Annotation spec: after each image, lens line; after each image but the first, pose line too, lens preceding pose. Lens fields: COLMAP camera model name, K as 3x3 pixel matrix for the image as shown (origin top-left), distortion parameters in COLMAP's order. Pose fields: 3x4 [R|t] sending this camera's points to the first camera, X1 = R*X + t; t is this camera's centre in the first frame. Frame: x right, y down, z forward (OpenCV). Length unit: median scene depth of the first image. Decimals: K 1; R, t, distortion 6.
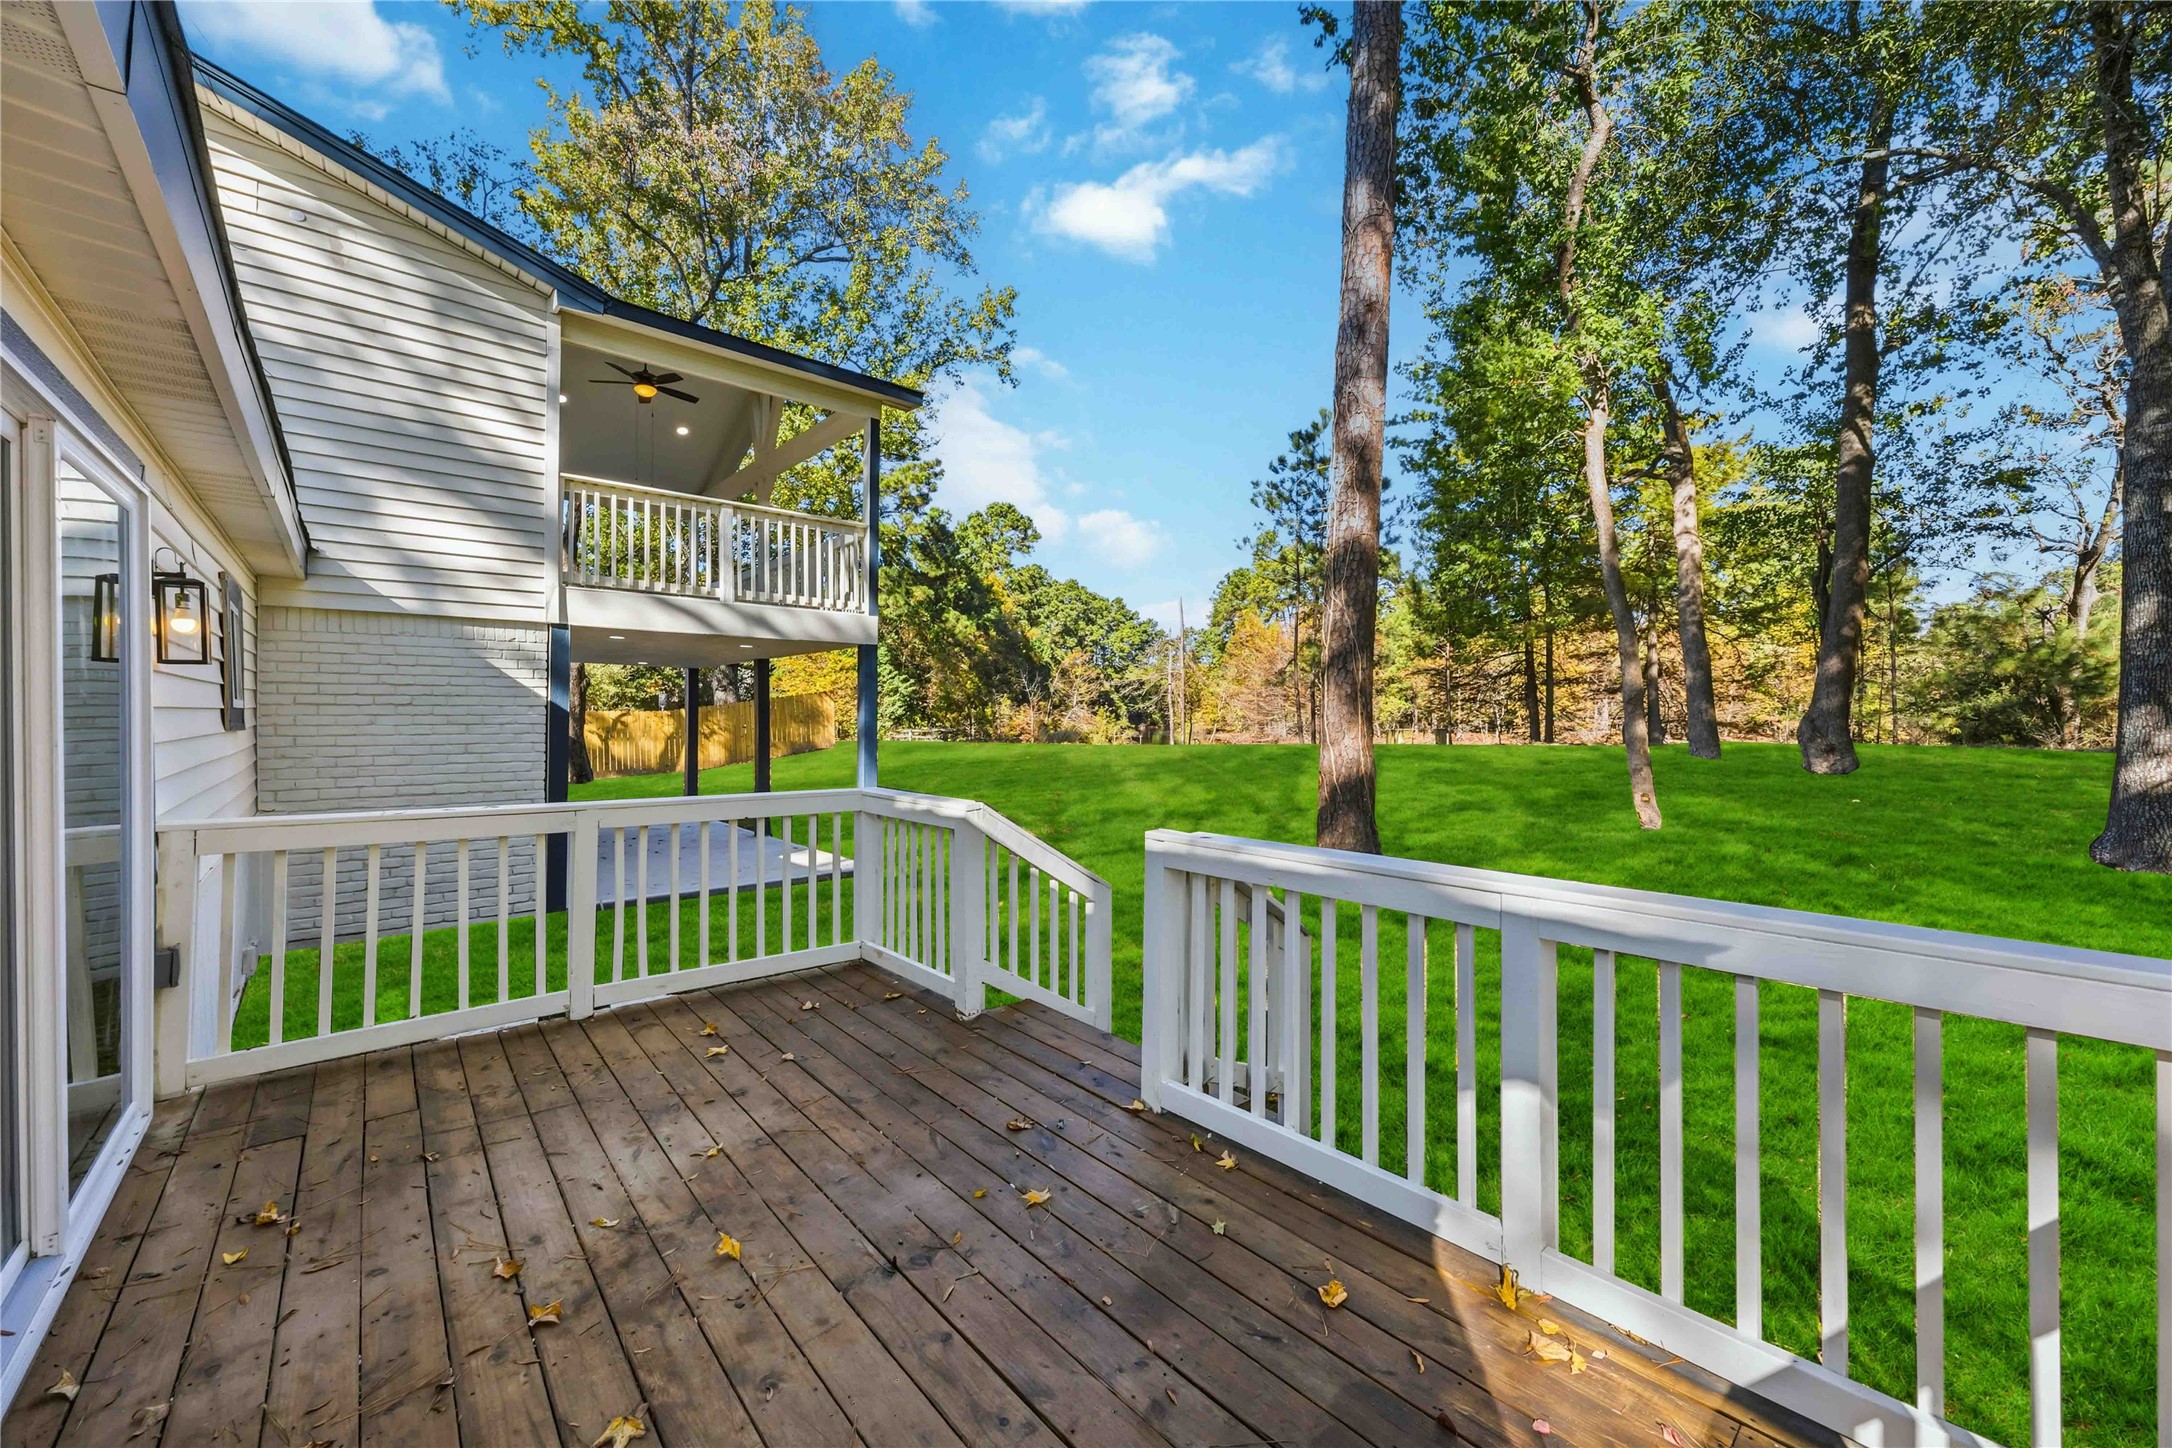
lens RADIAL K [[828.2, 0, 1087.9], [0, 828.2, 717.4], [0, 0, 1]] dist [0.003377, 0.000093]
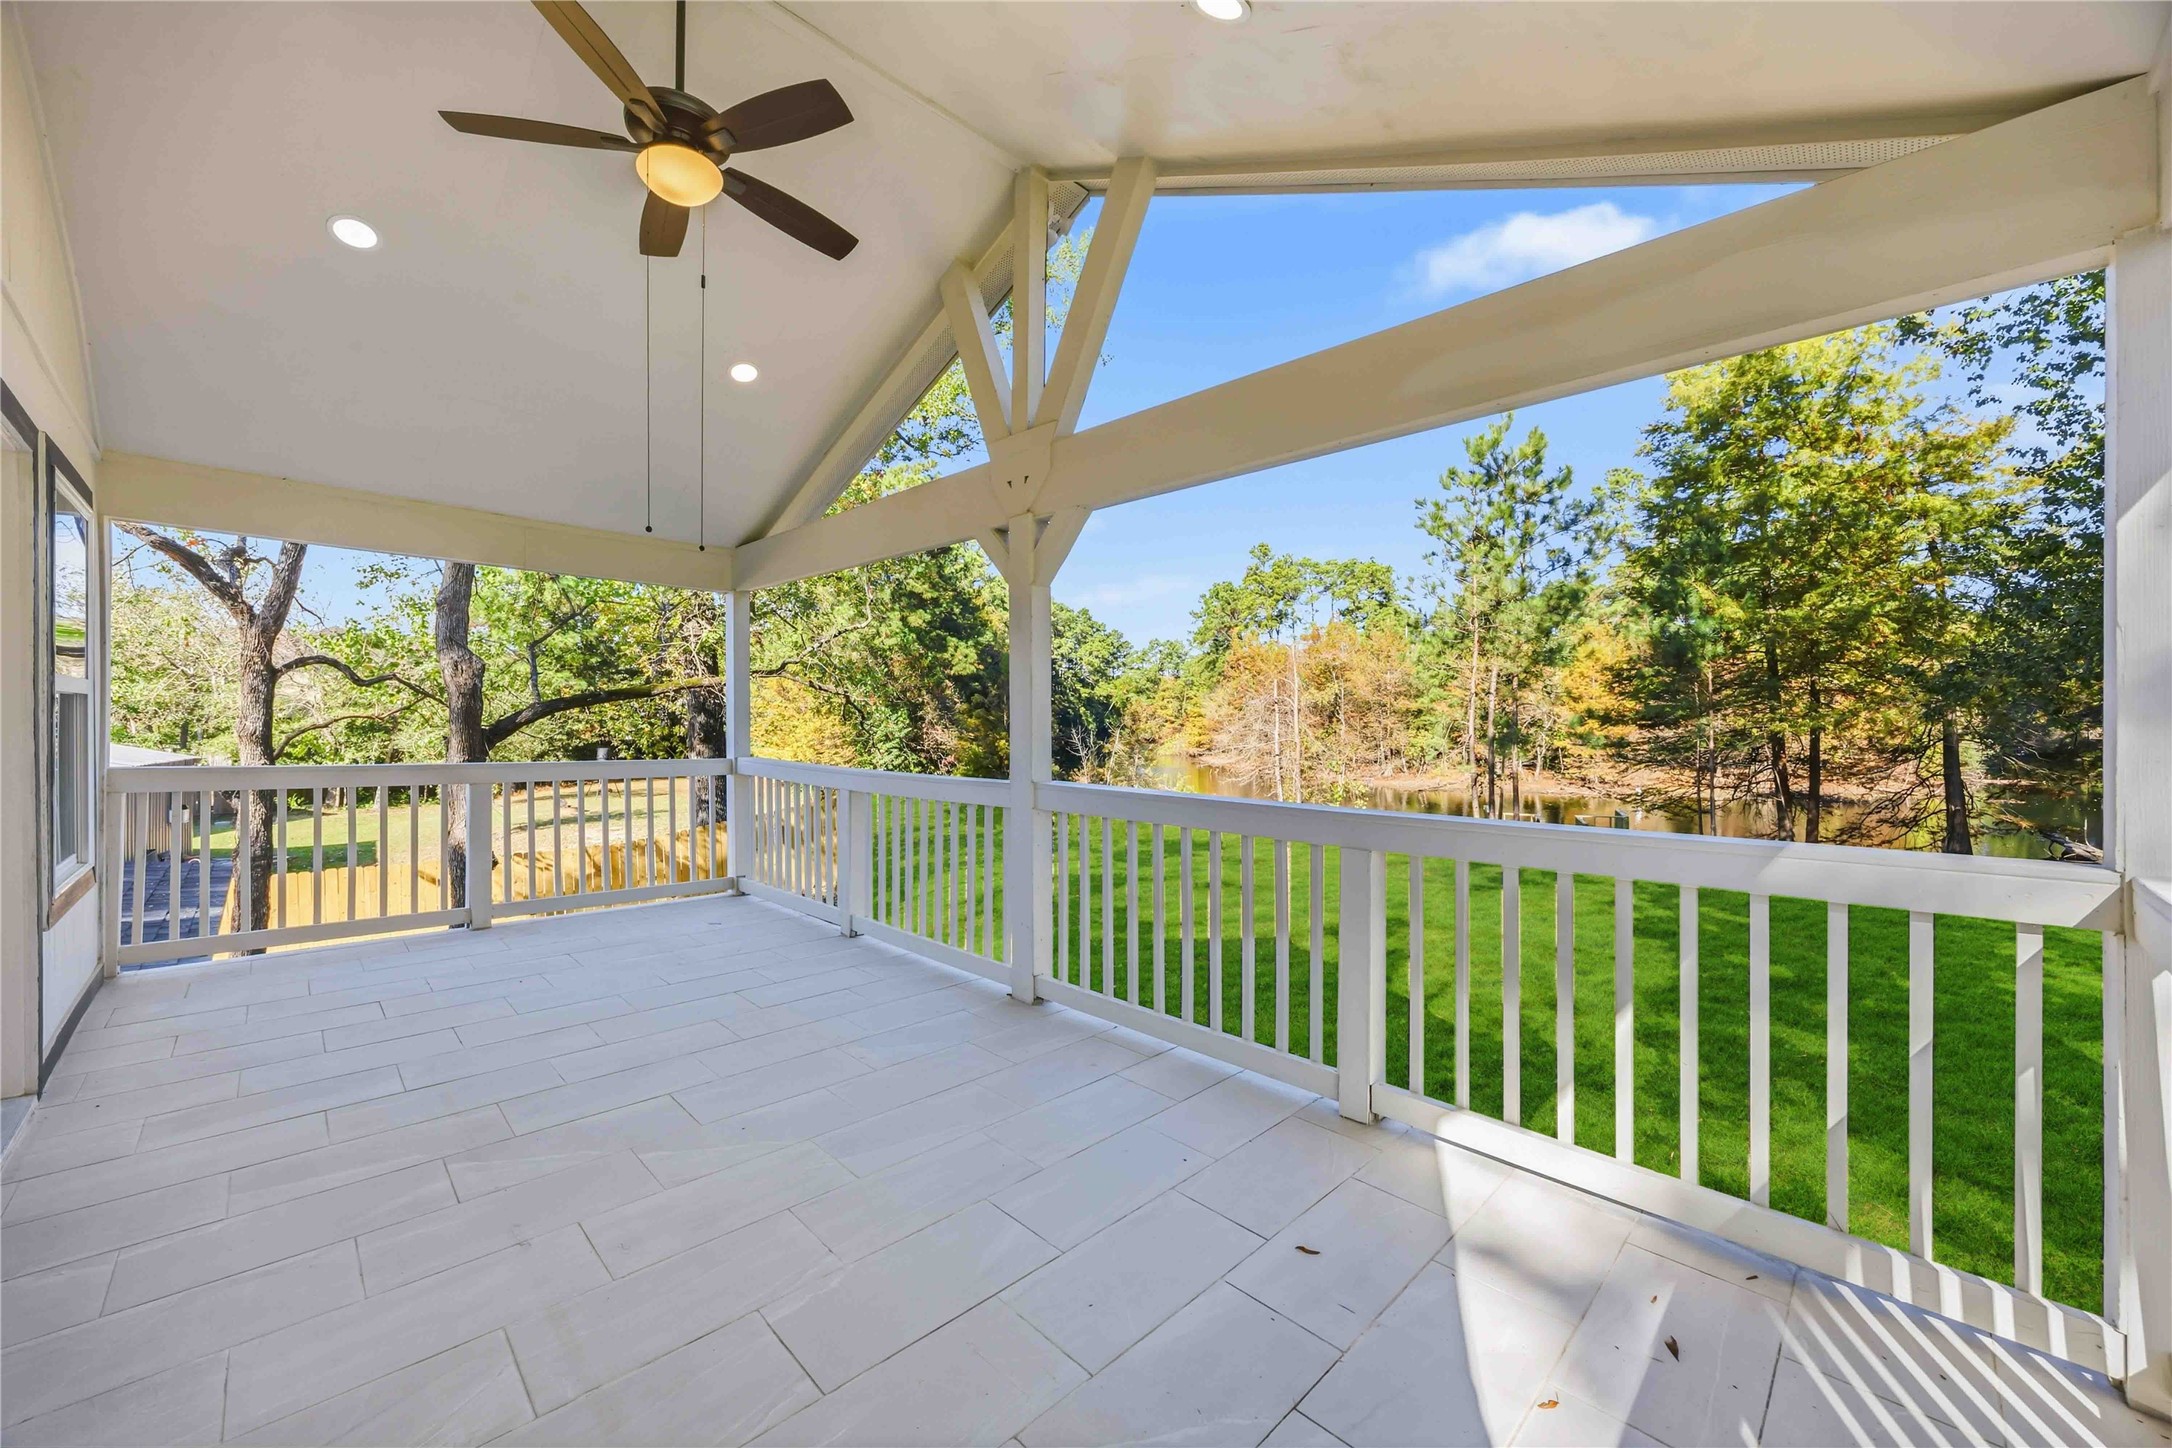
lens RADIAL K [[828.2, 0, 1084.7], [0, 828.2, 723.5], [0, 0, 1]] dist [0.003377, 0.000093]
pose [[0.998032, 0.002974, 0.062642, -0.077723], [-0.003074, 0.999994, 0.001495, -0.041579], [-0.062638, -0.001684, 0.998035, 0.135126]]
